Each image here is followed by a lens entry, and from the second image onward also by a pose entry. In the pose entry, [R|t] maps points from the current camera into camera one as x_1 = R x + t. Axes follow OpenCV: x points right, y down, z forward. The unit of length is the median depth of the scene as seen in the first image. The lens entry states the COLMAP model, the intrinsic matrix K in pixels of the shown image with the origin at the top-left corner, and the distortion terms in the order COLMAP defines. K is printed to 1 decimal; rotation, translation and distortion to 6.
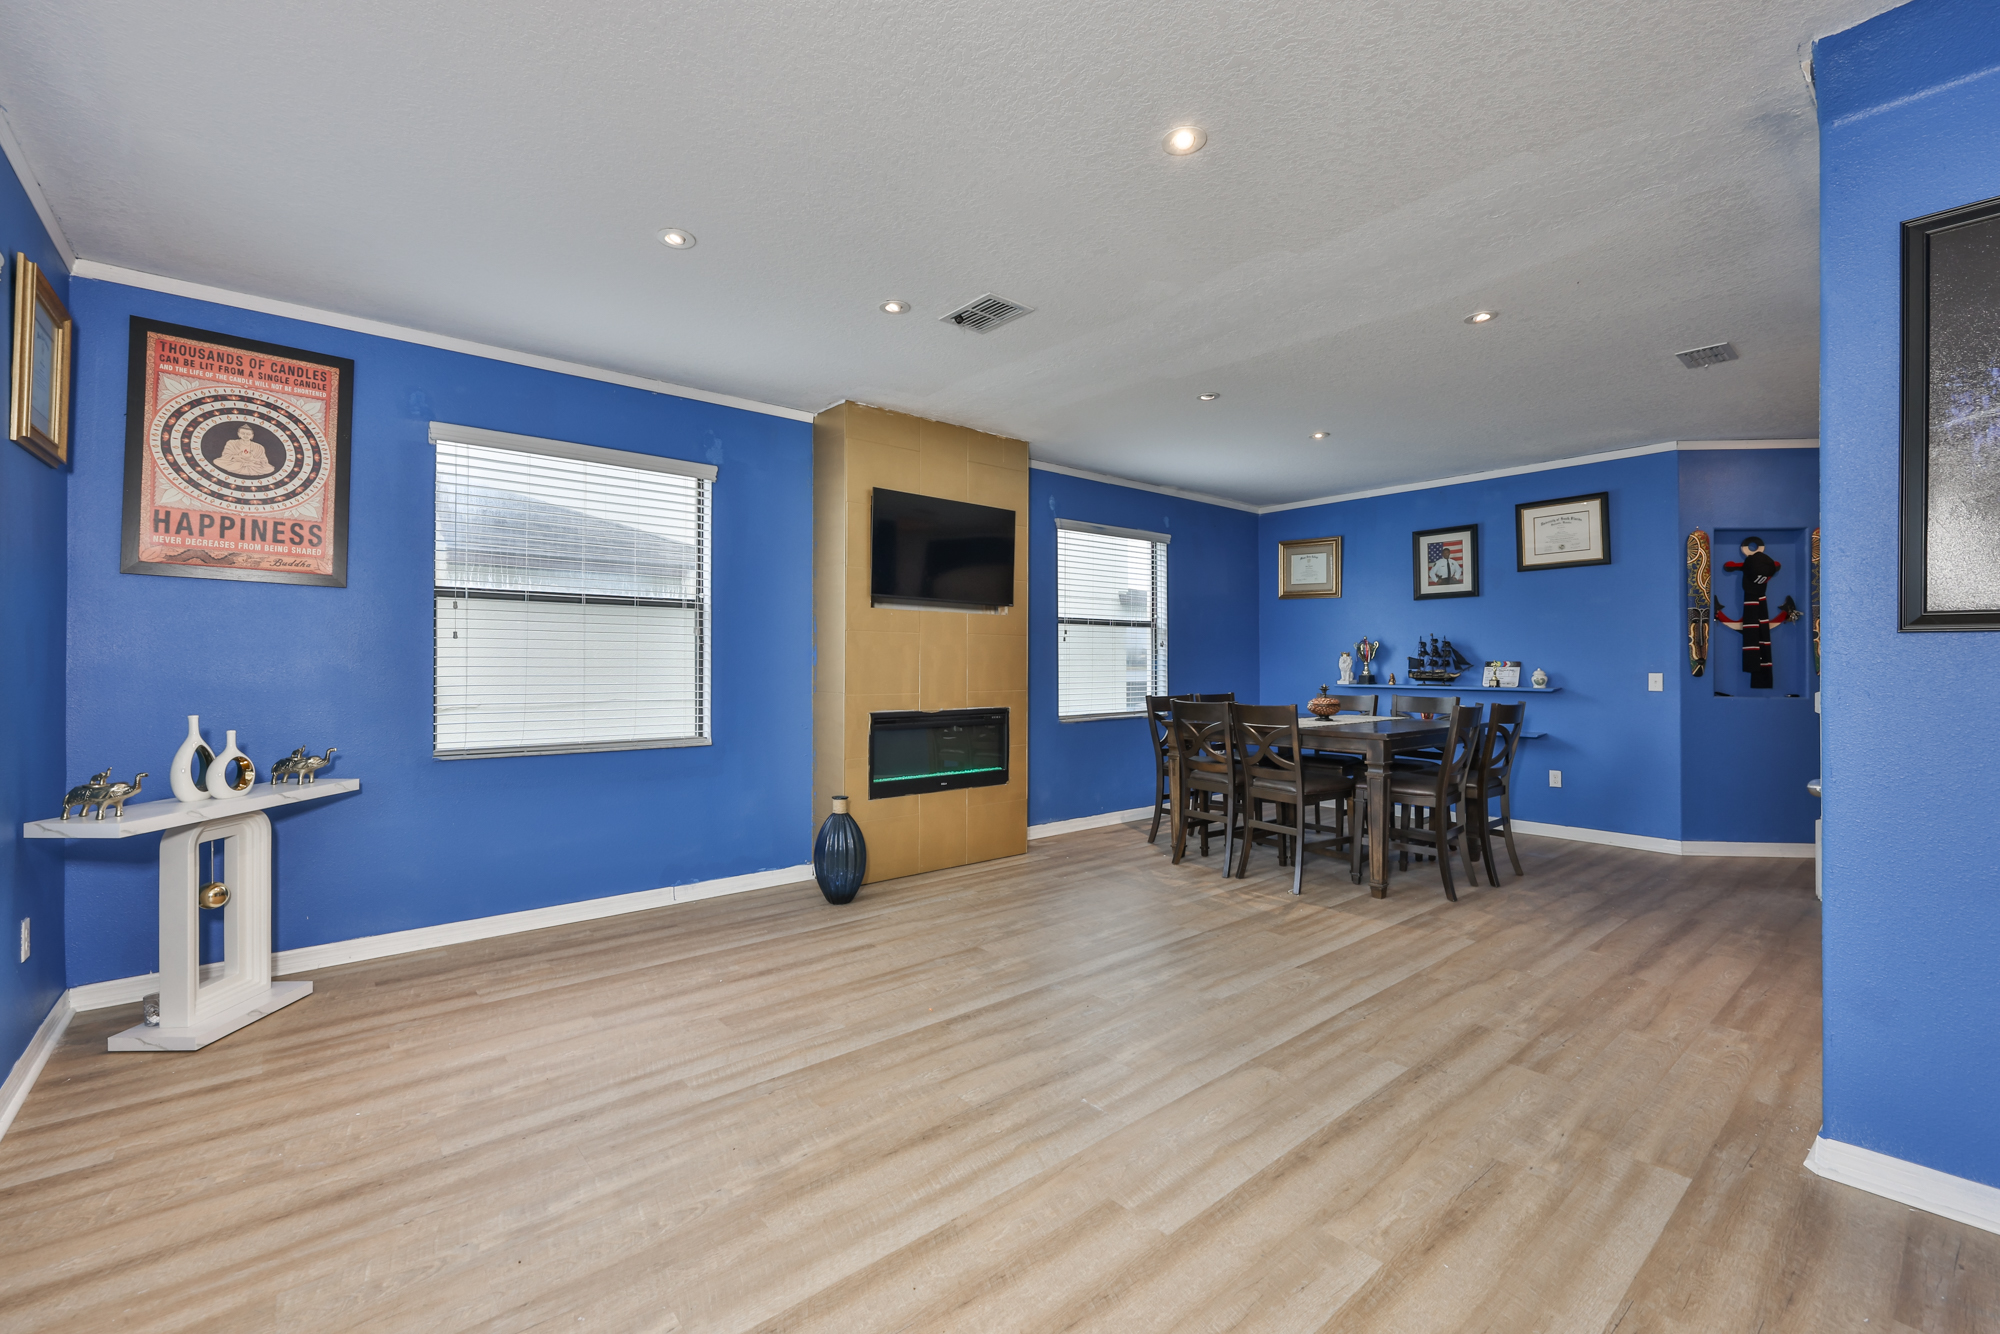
lens RADIAL K [[852.3, 0, 1000.5], [0, 852.3, 659.7], [0, 0, 1]] dist [-0.003034, 0.000661]
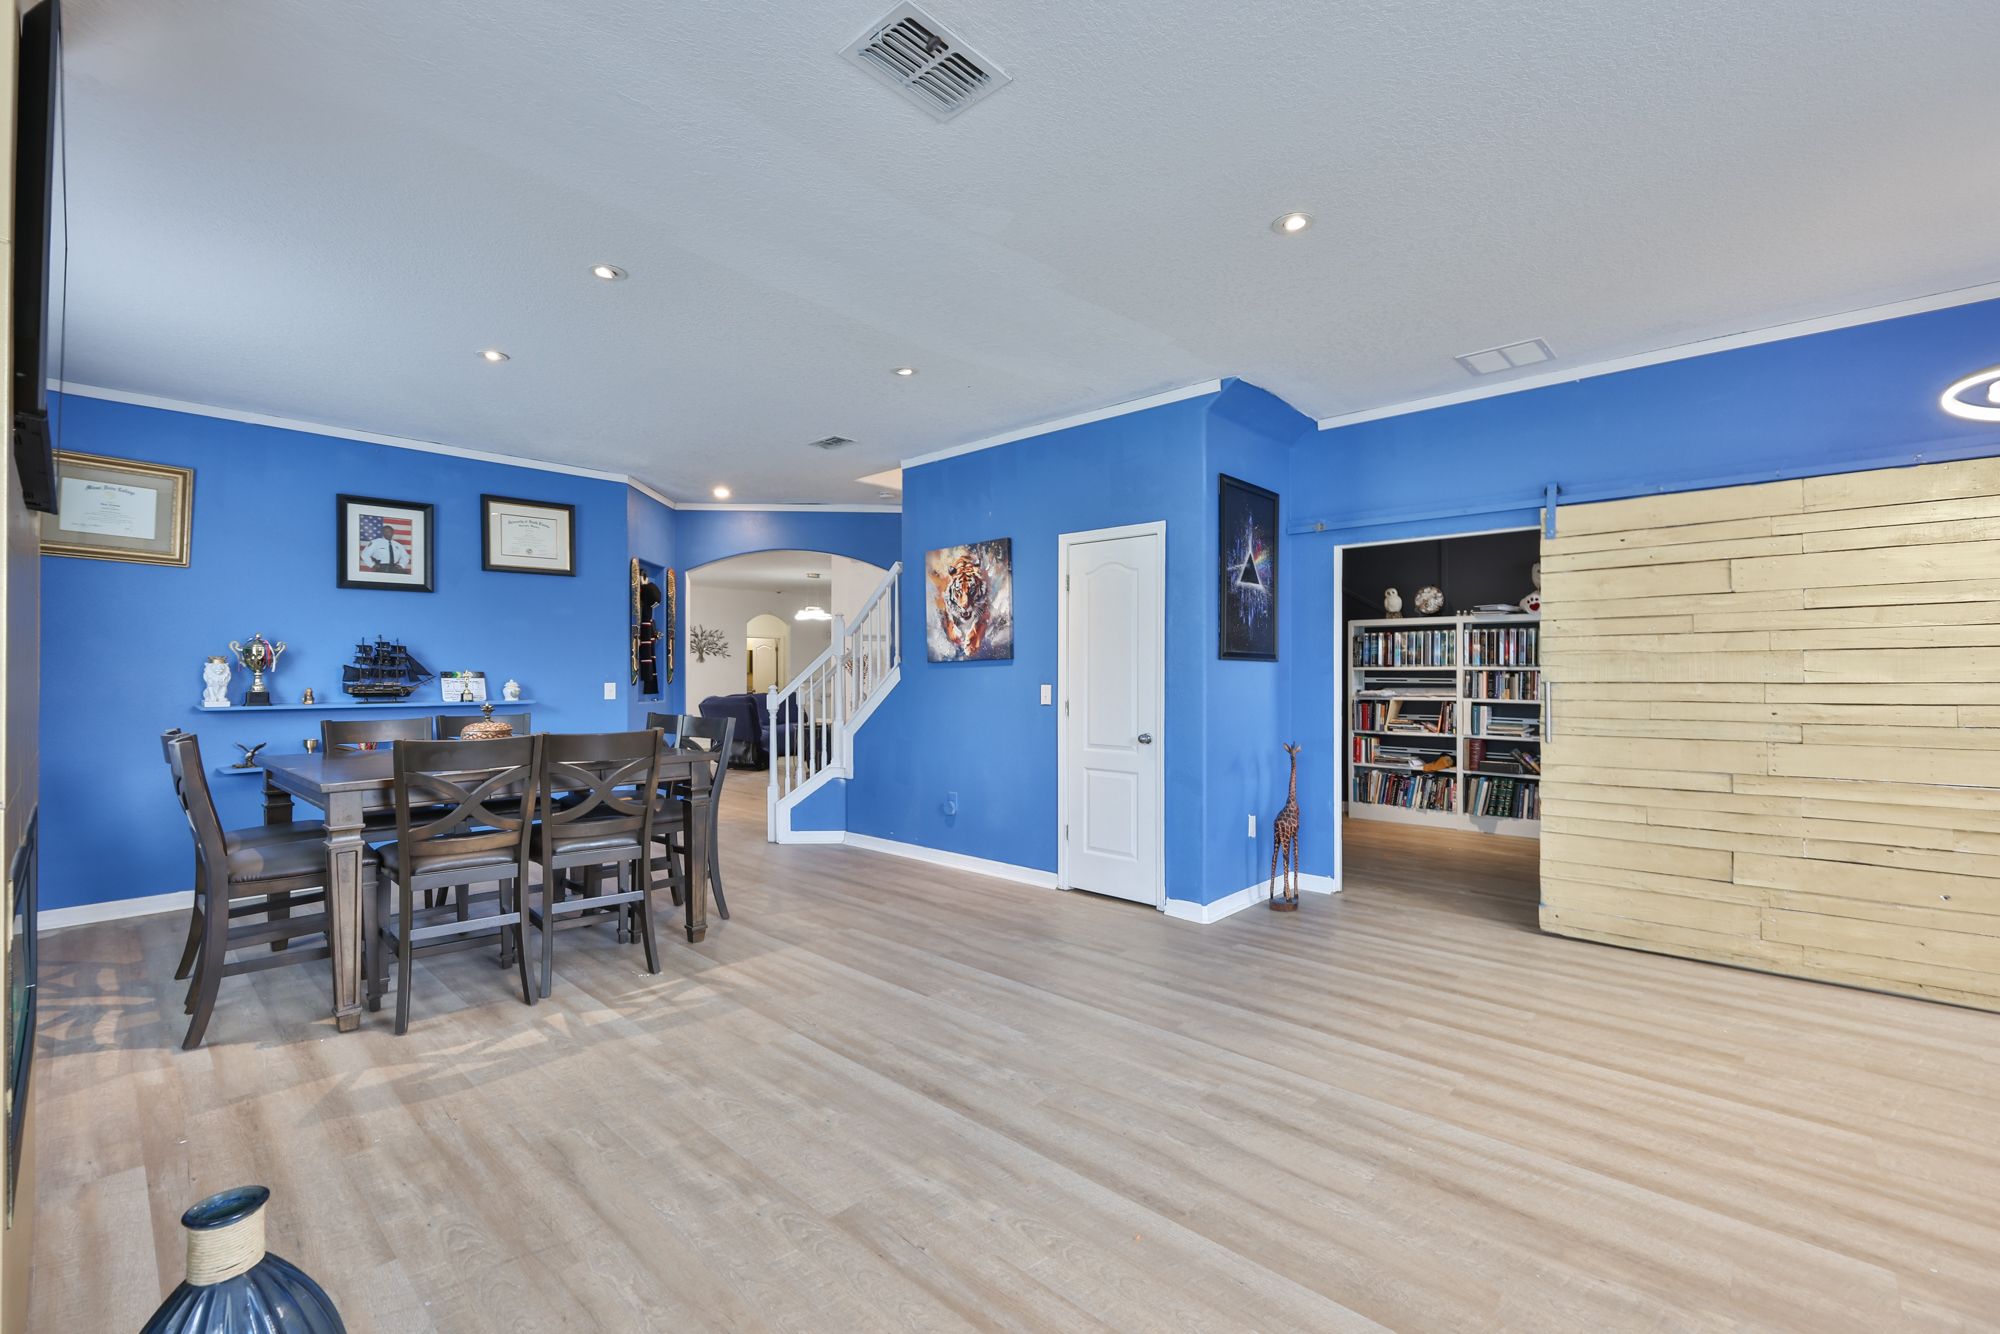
lens RADIAL K [[852.3, 0, 993.8], [0, 852.3, 670.9], [0, 0, 1]] dist [-0.003034, 0.000661]
pose [[-0.117339, 0.004784, 0.993080, -0.505613], [-0.004037, 0.999978, -0.005294, 0.005479], [-0.993084, -0.004631, -0.117317, 0.875928]]
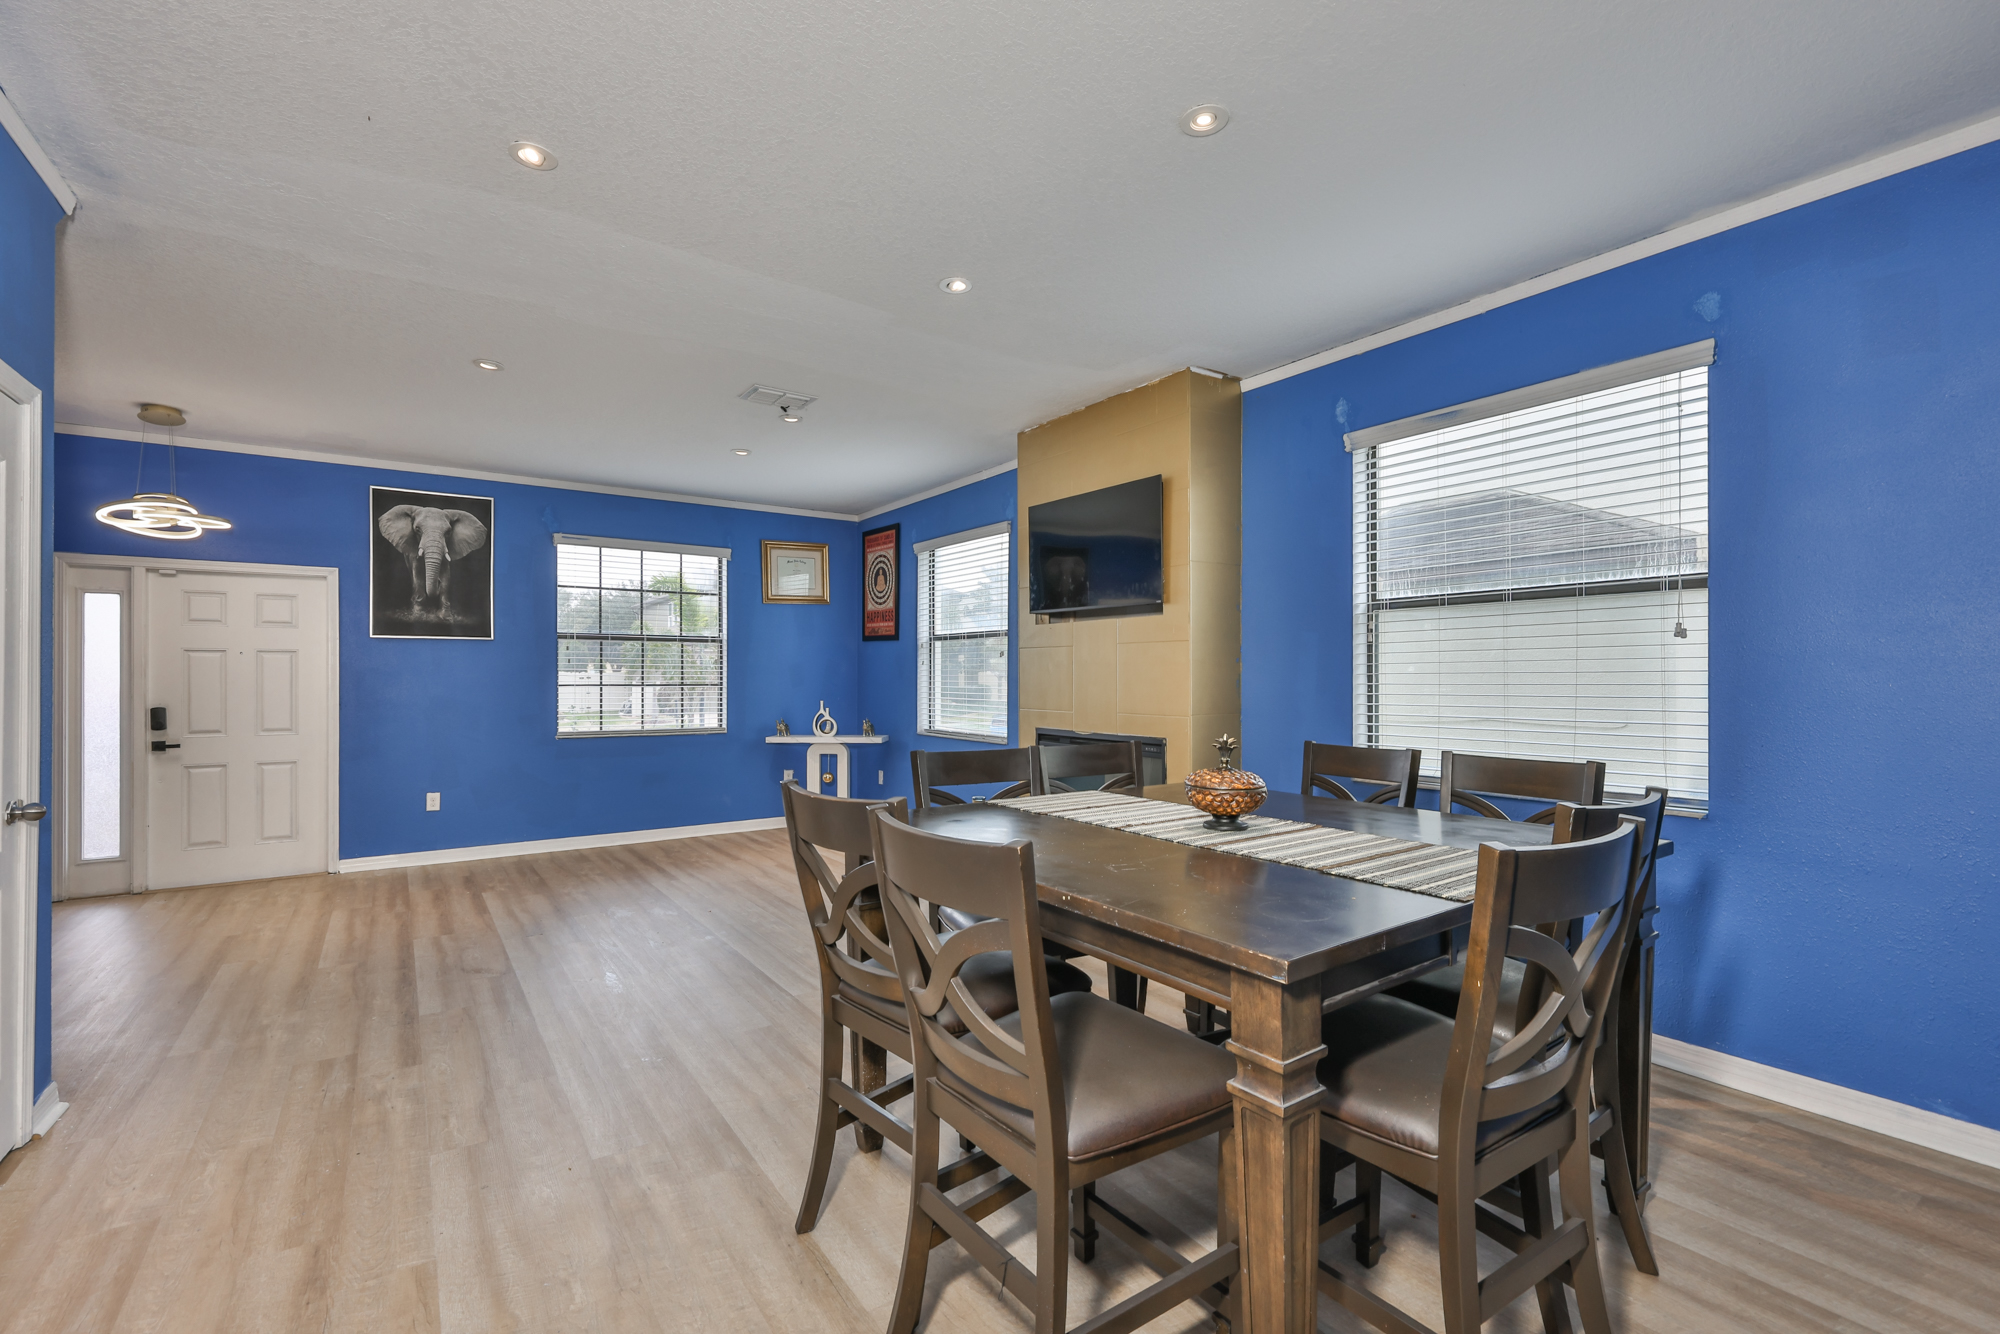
lens RADIAL K [[852.3, 0, 999.7], [0, 852.3, 682.1], [0, 0, 1]] dist [-0.003034, 0.000661]
pose [[-0.084673, 0.009842, -0.996360, 1.031289], [0.011823, 0.999891, 0.008872, -0.002351], [0.996339, -0.011029, -0.084780, 1.230738]]
